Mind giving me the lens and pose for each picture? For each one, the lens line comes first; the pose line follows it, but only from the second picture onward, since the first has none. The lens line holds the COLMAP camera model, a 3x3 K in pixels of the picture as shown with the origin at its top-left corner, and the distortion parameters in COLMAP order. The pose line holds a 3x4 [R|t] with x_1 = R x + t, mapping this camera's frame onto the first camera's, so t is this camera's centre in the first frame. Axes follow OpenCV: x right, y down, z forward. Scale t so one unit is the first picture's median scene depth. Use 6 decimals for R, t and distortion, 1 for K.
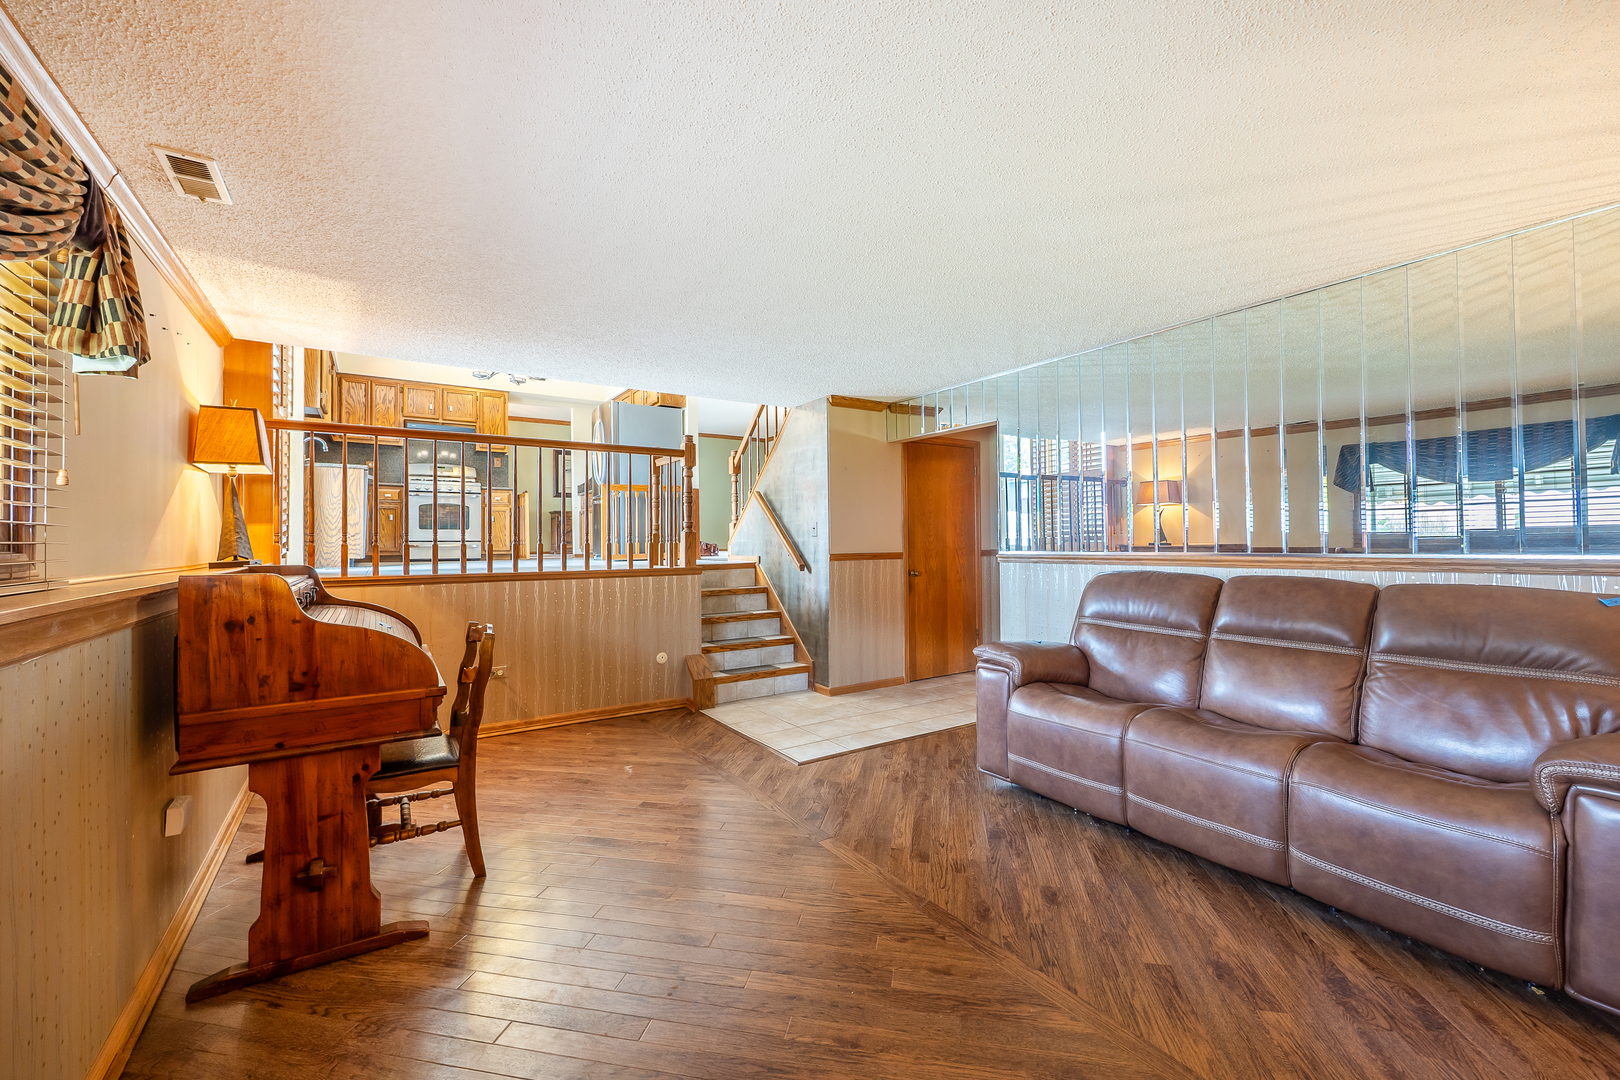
lens RADIAL K [[656.3, 0, 823.9], [0, 656.3, 538.5], [0, 0, 1]] dist [-0.000385, -0.000068]
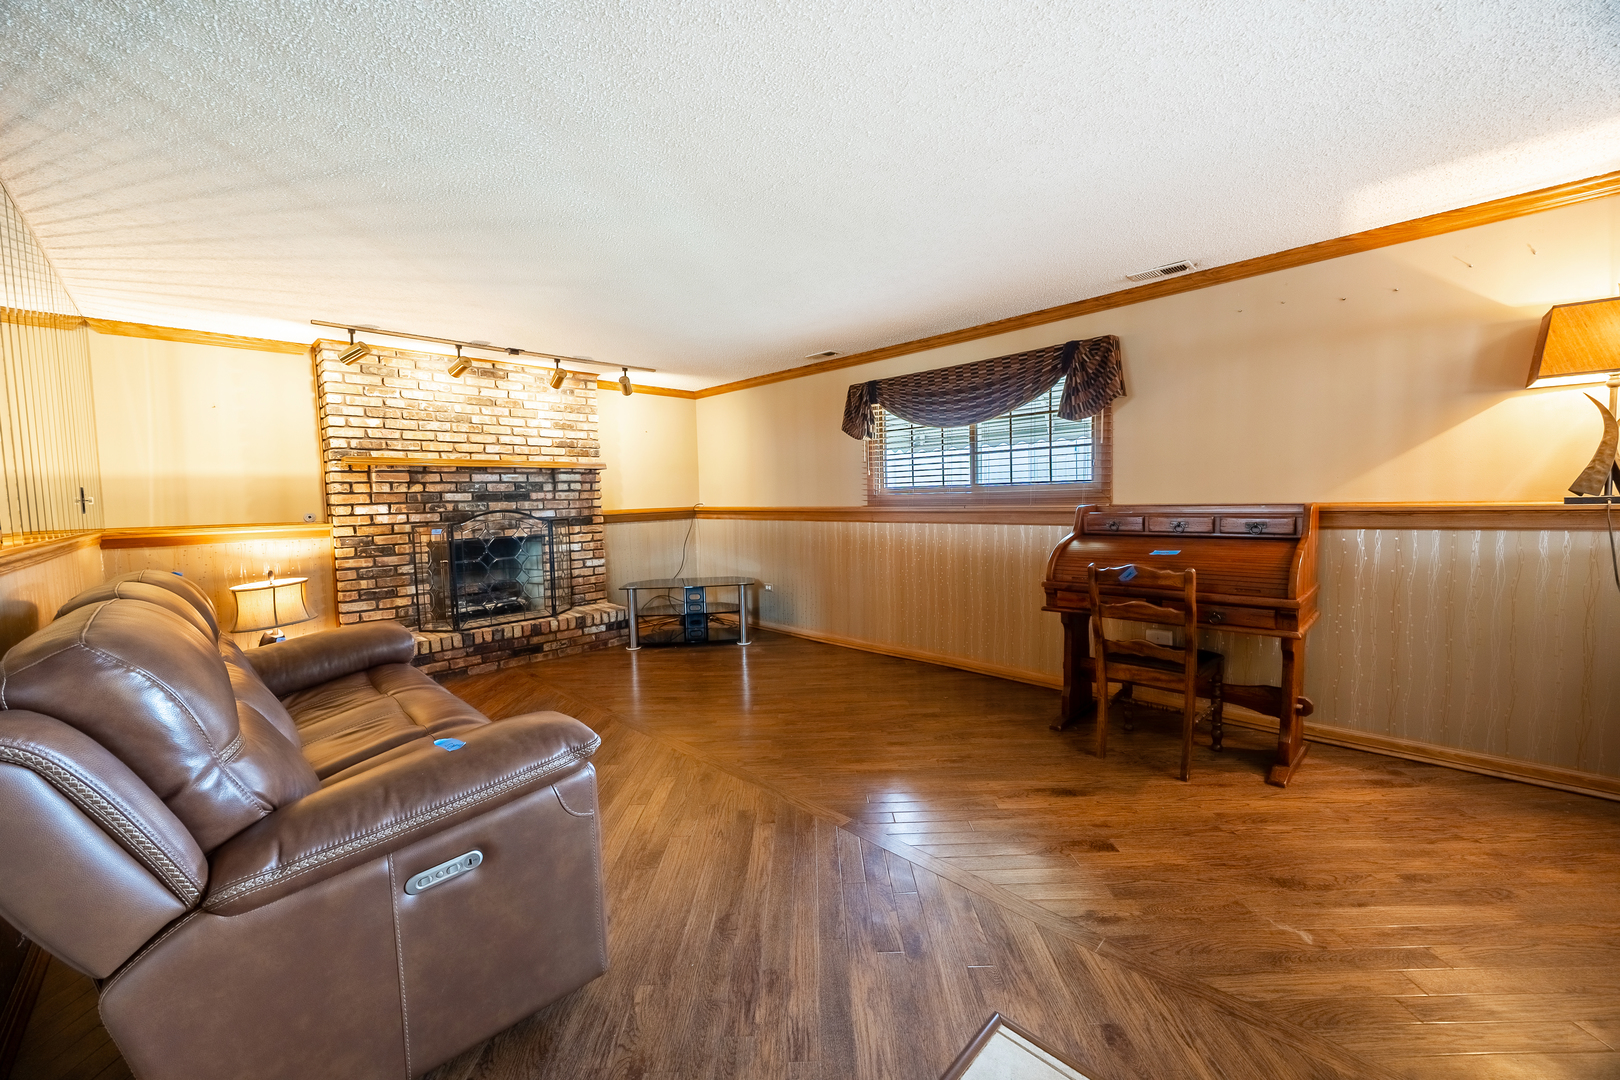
lens RADIAL K [[614.5, 0, 806.8], [0, 614.5, 535.3], [0, 0, 1]] dist [0.000111, 0.000014]
pose [[-0.984219, 0.043404, -0.171547, 0.148498], [0.033775, 0.997706, 0.058662, 0.002233], [0.173700, 0.051943, -0.983428, 1.436817]]
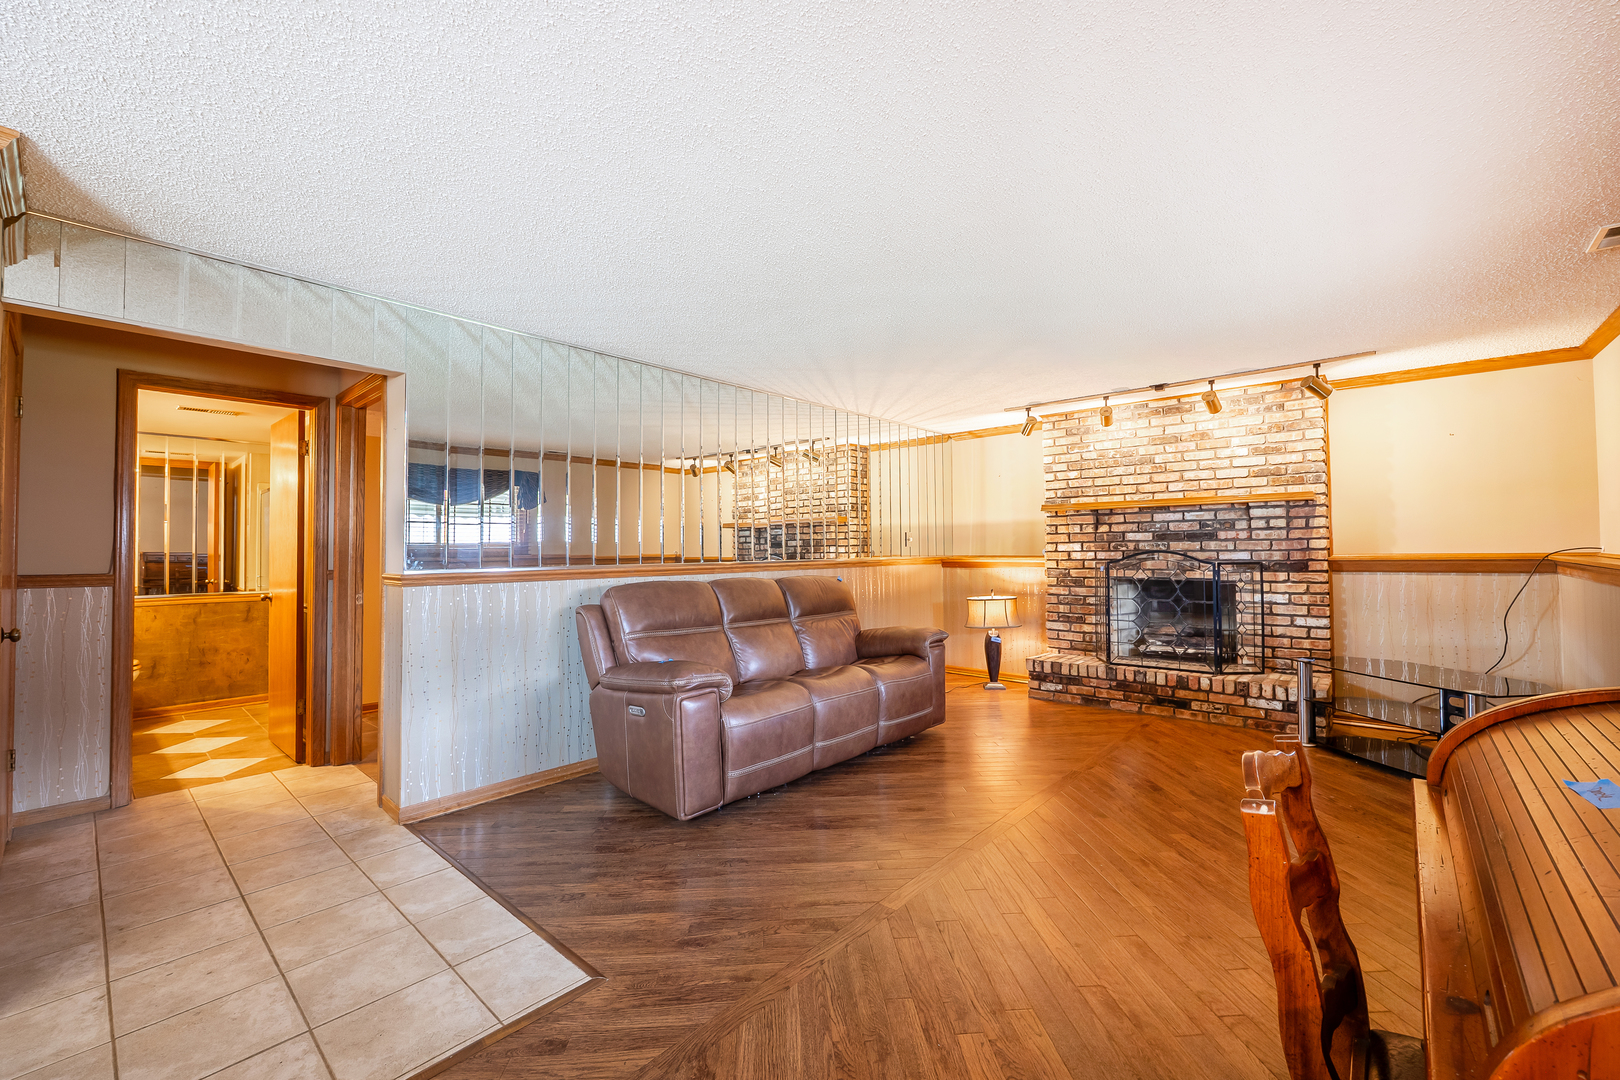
lens RADIAL K [[656.3, 0, 823.9], [0, 656.3, 538.5], [0, 0, 1]] dist [-0.000385, -0.000068]
pose [[-0.248896, 0.027111, 0.968151, -0.629554], [0.006441, 0.999632, -0.026337, 0.011053], [-0.968509, -0.000320, -0.248979, 1.014622]]
